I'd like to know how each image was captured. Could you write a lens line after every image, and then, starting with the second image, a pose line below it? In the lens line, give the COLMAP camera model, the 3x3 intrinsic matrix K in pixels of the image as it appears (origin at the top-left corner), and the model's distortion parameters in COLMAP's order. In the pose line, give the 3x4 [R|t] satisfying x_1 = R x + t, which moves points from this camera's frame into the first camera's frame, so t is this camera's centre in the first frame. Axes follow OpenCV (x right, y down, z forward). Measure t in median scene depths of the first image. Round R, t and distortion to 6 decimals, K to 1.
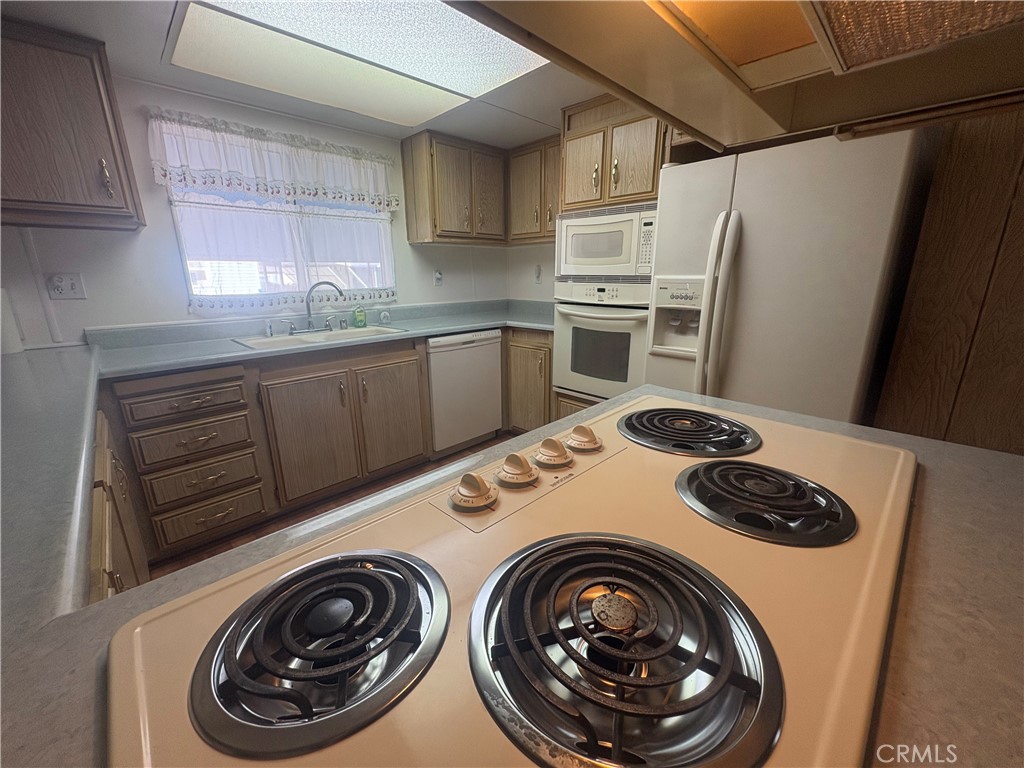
lens RADIAL K [[407.5, 0, 512.7], [0, 407.5, 382.7], [0, 0, 1]] dist [-0.003548, 0.001006]
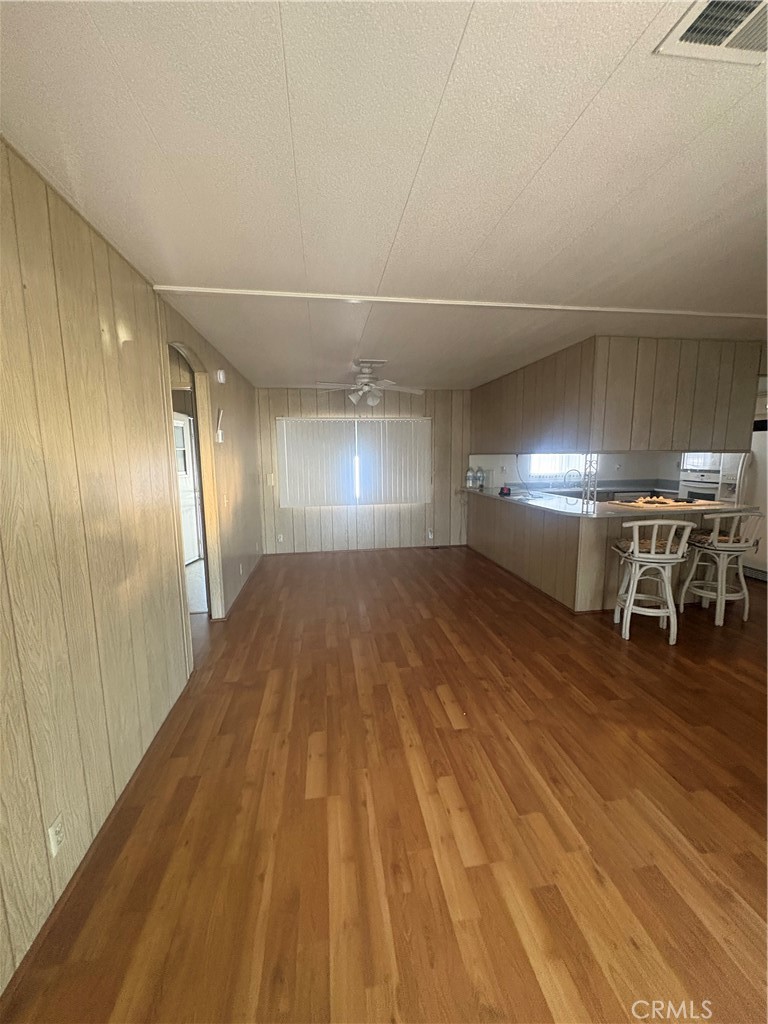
lens RADIAL K [[407.5, 0, 378.6], [0, 407.5, 512.3], [0, 0, 1]] dist [-0.003548, 0.001006]
pose [[0.797217, 0.081114, -0.598219, 0.150966], [-0.150799, 0.986276, -0.067230, 0.431367], [0.584555, 0.143807, 0.798508, -1.987225]]
